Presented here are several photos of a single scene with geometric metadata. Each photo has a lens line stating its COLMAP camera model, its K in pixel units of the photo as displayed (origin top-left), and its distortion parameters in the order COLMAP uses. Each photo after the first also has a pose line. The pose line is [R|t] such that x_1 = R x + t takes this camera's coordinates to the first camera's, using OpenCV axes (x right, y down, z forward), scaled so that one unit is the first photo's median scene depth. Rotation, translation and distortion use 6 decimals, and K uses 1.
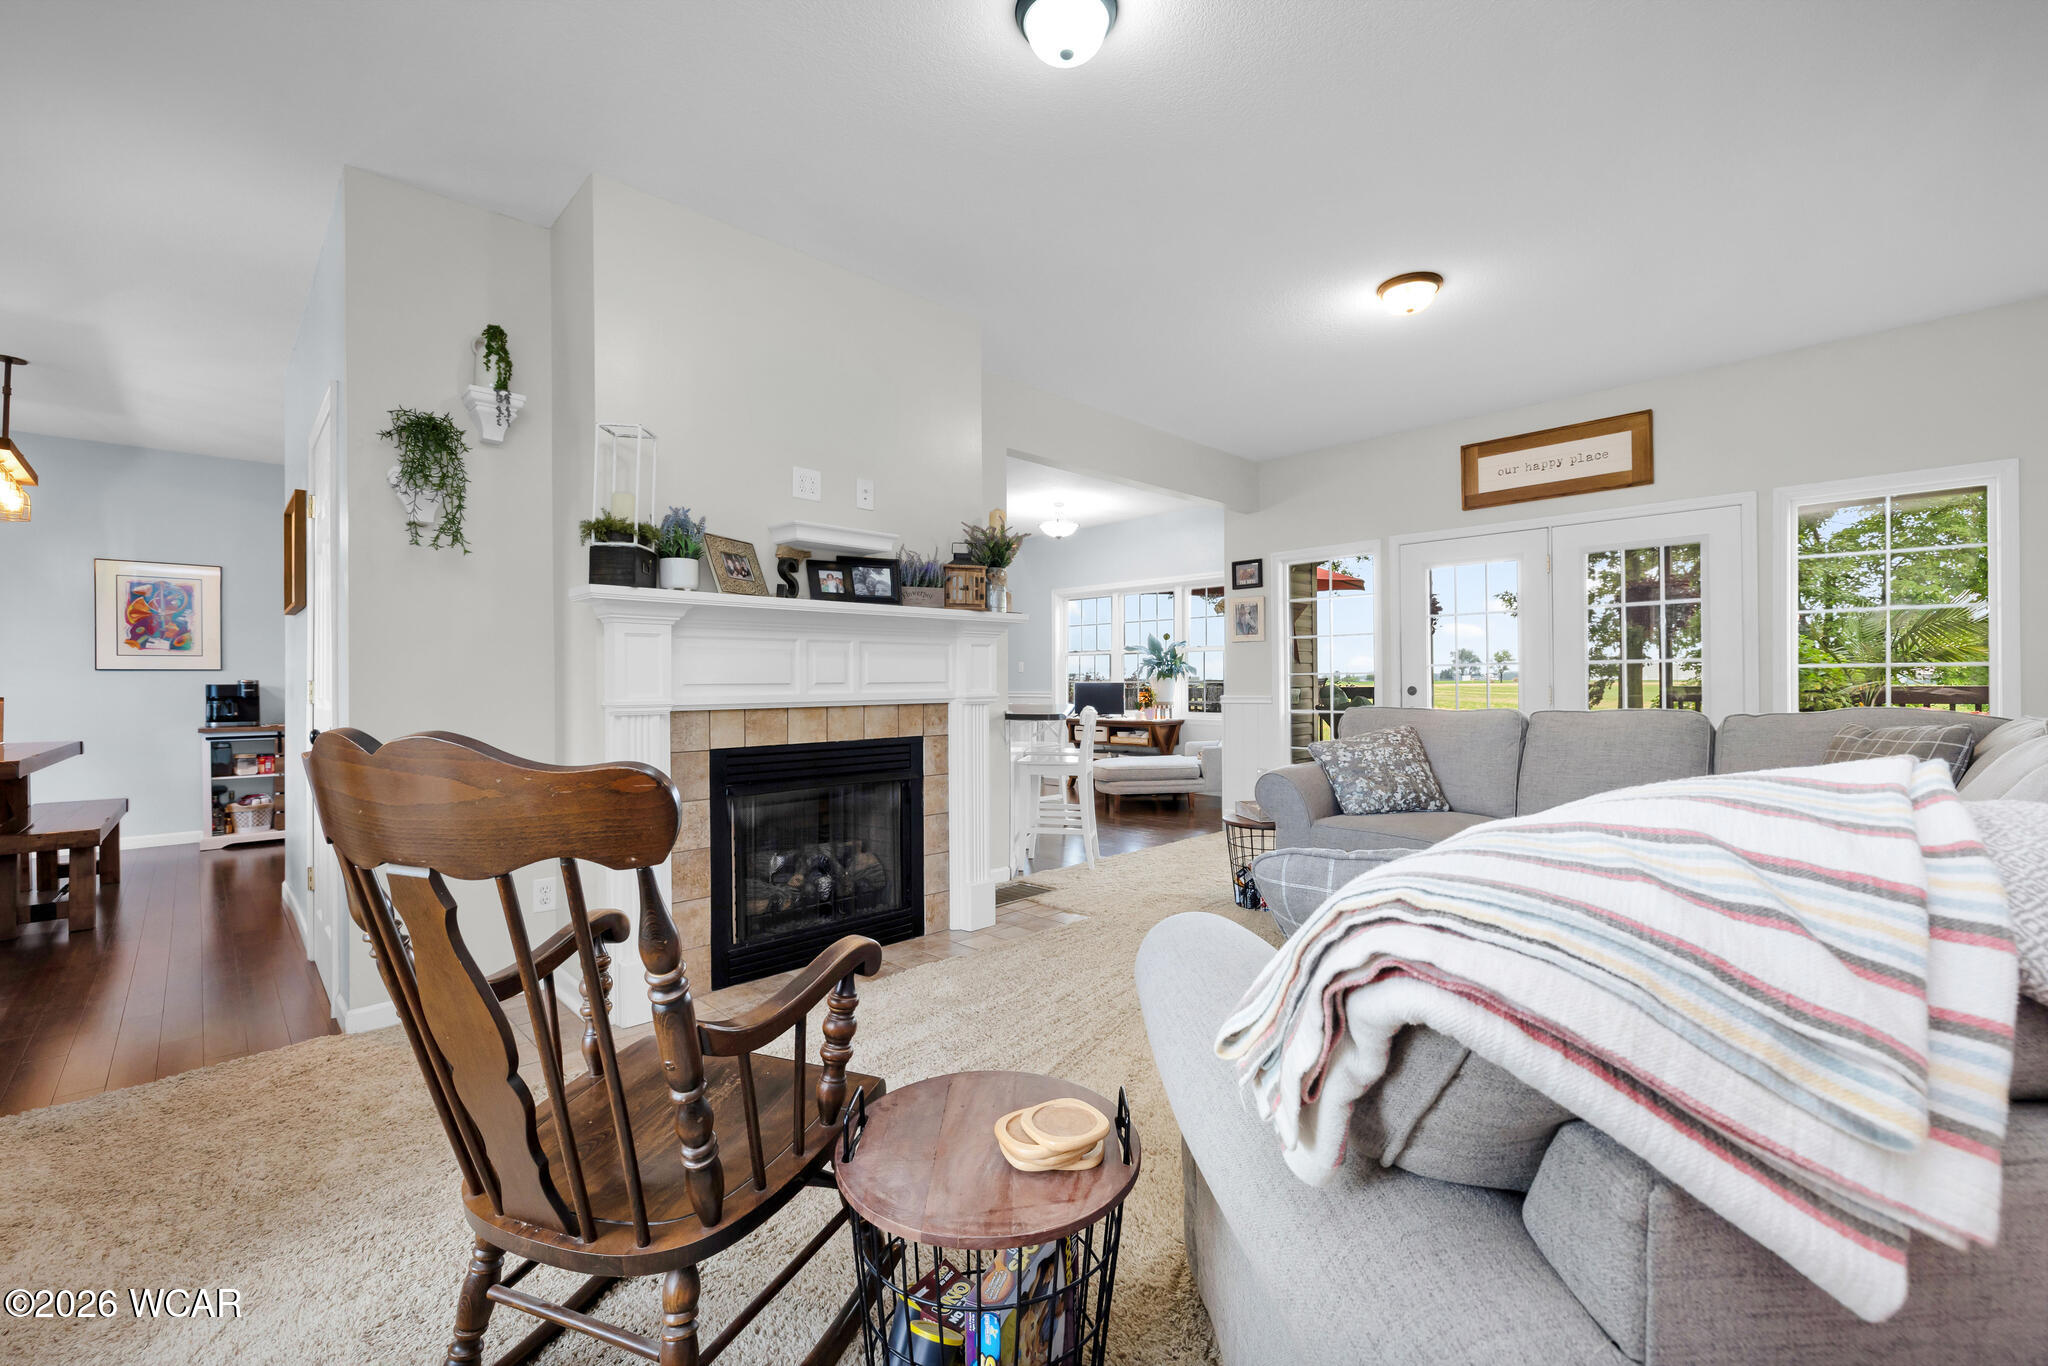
lens RADIAL K [[856.1, 0, 1037.2], [0, 856.1, 684.2], [0, 0, 1]] dist [-0.000548, 0.000271]
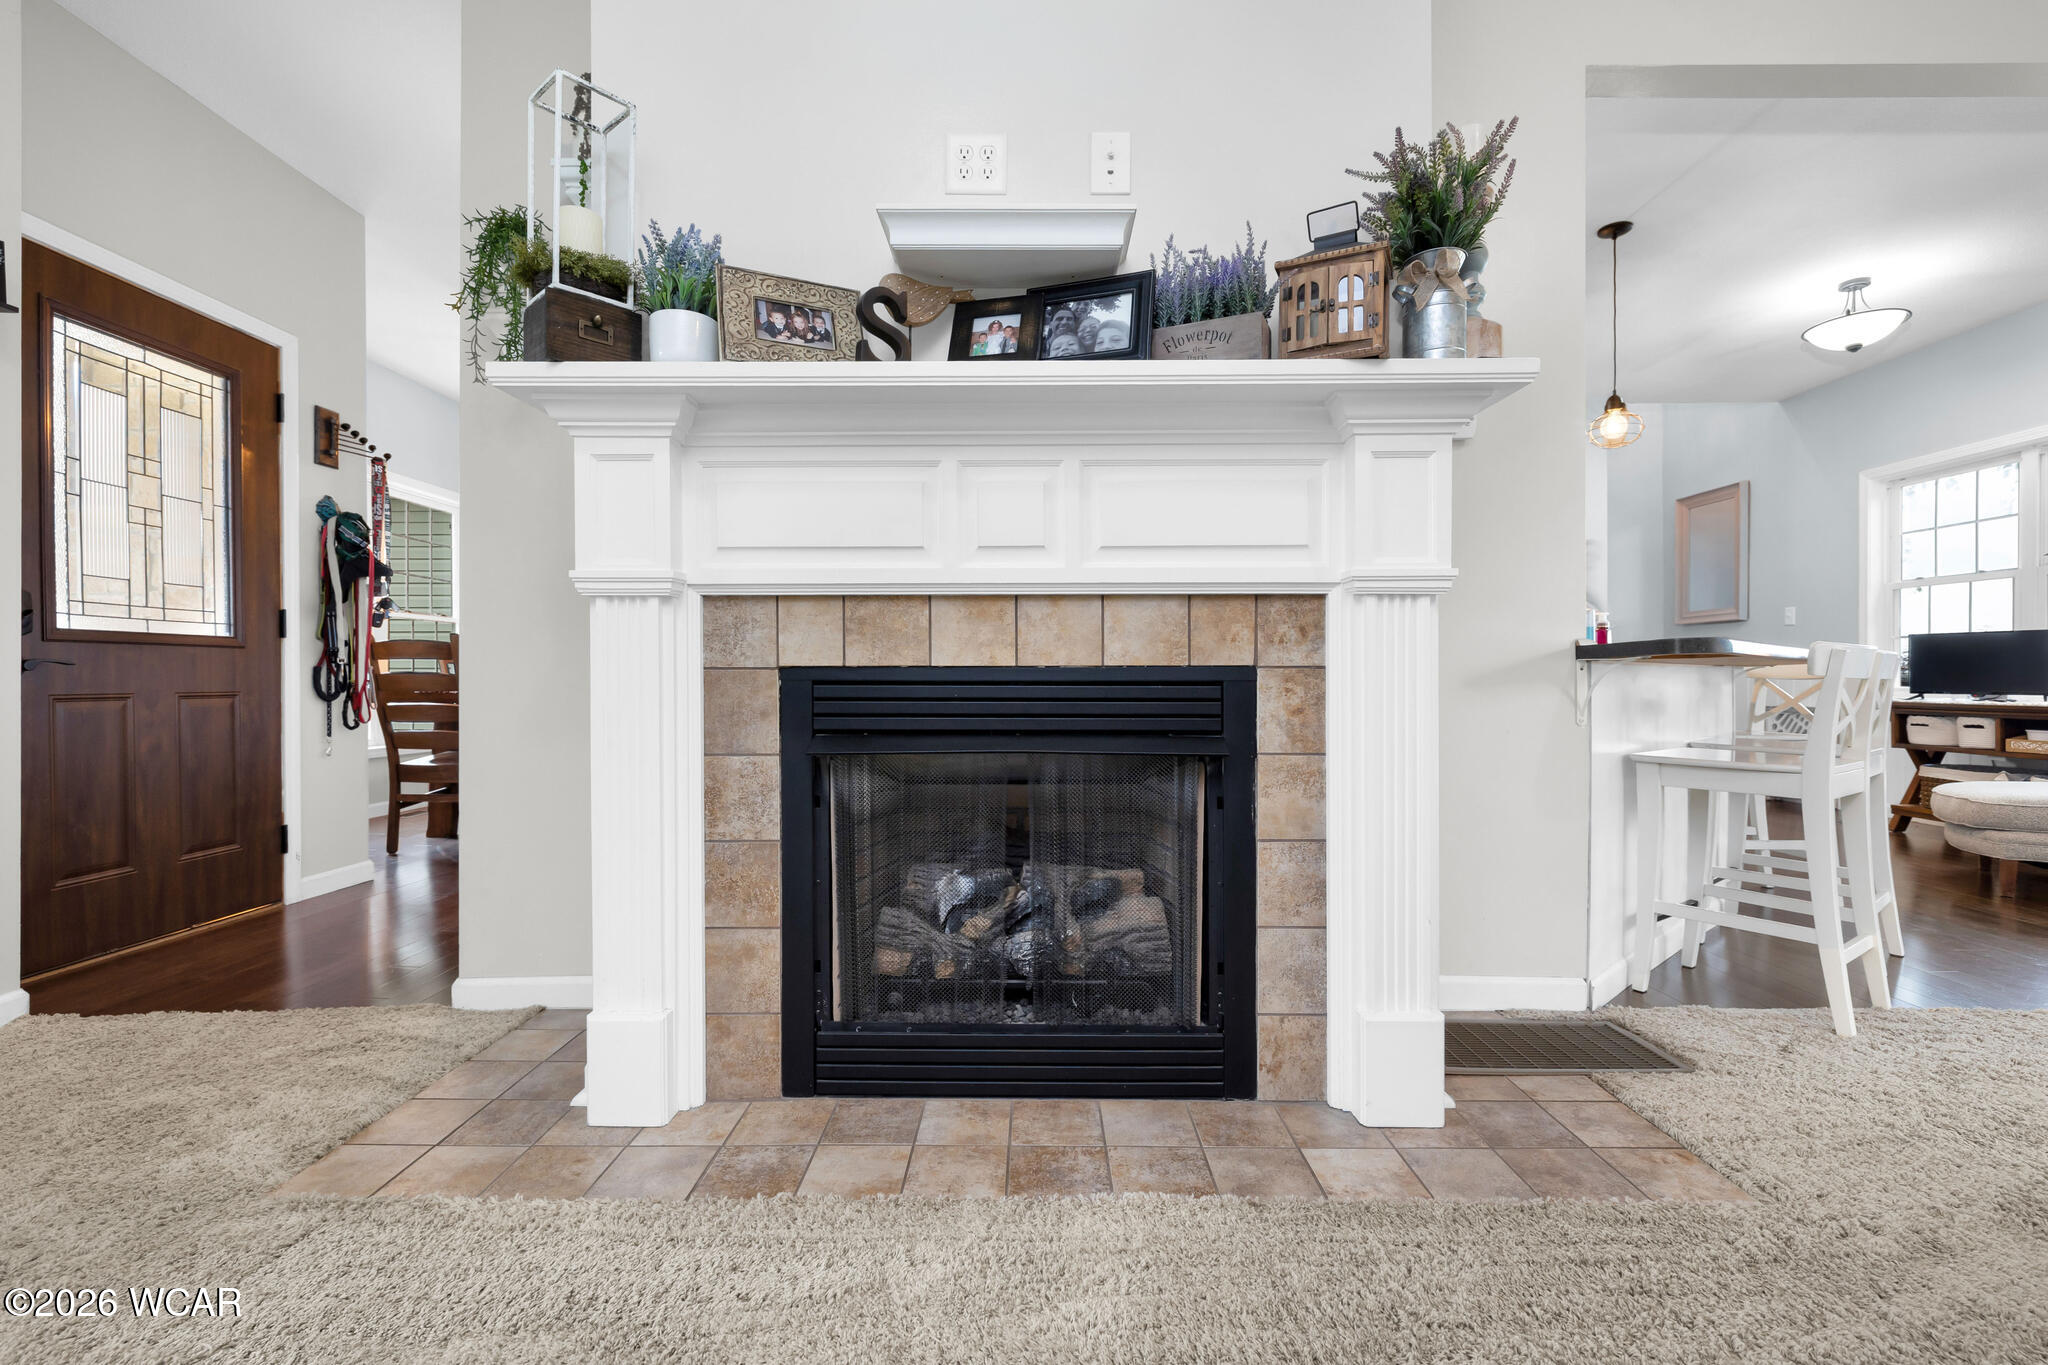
lens RADIAL K [[863.8, 0, 1030.3], [0, 863.8, 678.9], [0, 0, 1]] dist [0.002634, 0.000200]
pose [[0.698866, 0.006482, -0.715223, 0.121870], [-0.006475, 0.999975, 0.002736, 0.071467], [0.715223, 0.002719, 0.698891, 0.630493]]
